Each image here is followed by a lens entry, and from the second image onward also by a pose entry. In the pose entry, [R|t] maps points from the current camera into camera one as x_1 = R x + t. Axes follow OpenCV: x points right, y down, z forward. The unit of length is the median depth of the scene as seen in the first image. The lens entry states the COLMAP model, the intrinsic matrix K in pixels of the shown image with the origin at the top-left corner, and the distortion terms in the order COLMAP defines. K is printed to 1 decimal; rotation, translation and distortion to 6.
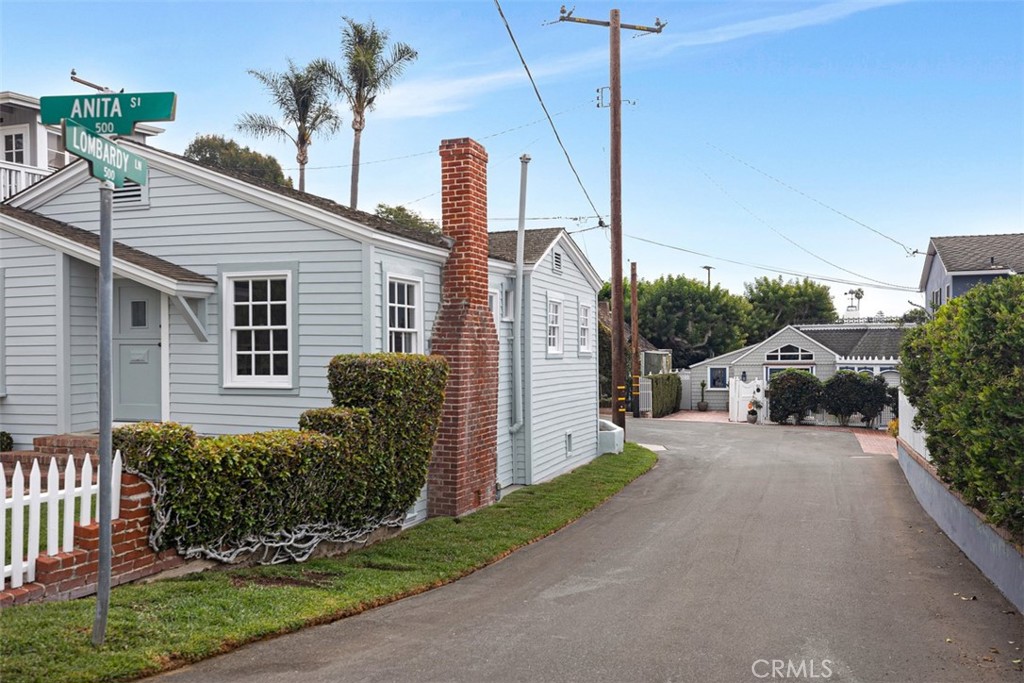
lens RADIAL K [[886.1, 0, 513.0], [0, 886.1, 344.4], [0, 0, 1]] dist [-0.011828, -0.002117]
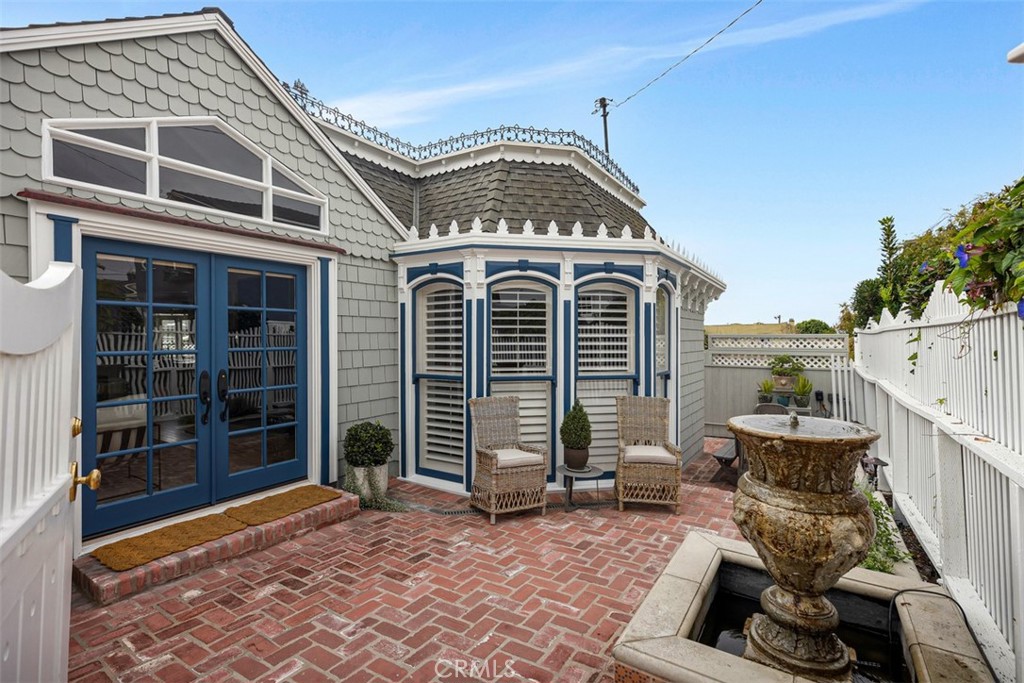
lens RADIAL K [[460.2, 0, 511.1], [0, 460.2, 341.4], [0, 0, 1]] dist [0.004063, 0.000545]
pose [[0.268550, 0.000248, 0.963266, 0.234208], [-0.005046, 0.999987, 0.001150, 0.045298], [-0.963253, -0.005169, 0.268548, 0.909429]]
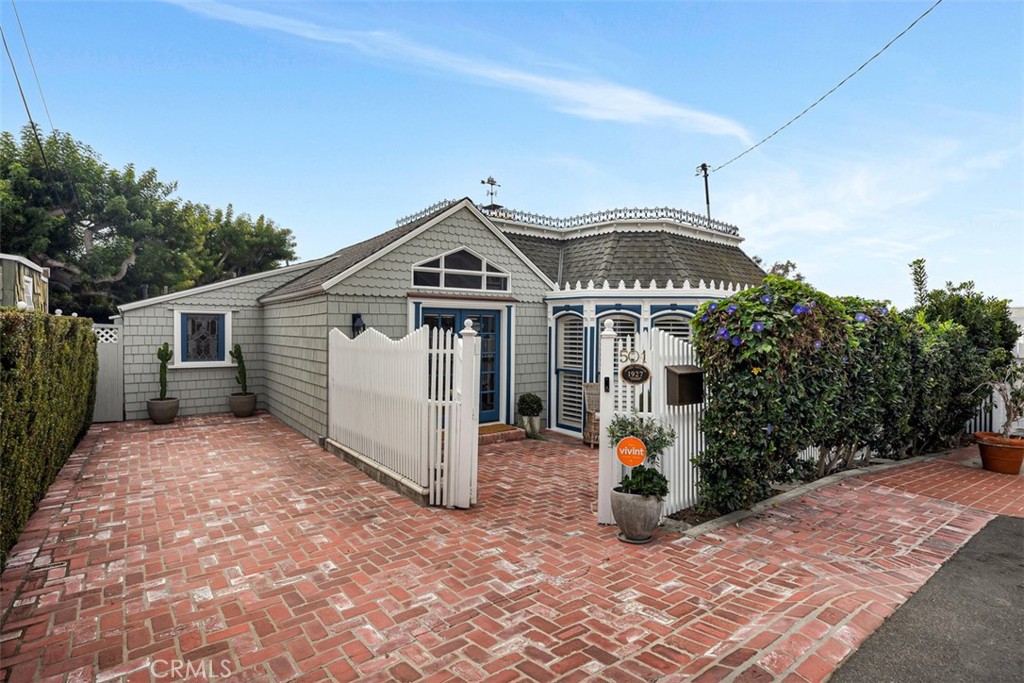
lens RADIAL K [[506.1, 0, 510.4], [0, 506.1, 337.4], [0, 0, 1]] dist [0.000666, 0.000018]
pose [[0.574087, -0.000913, 0.818794, 0.135432], [-0.017405, 0.999760, 0.013318, 0.036608], [-0.818610, -0.021897, 0.573933, 0.846246]]
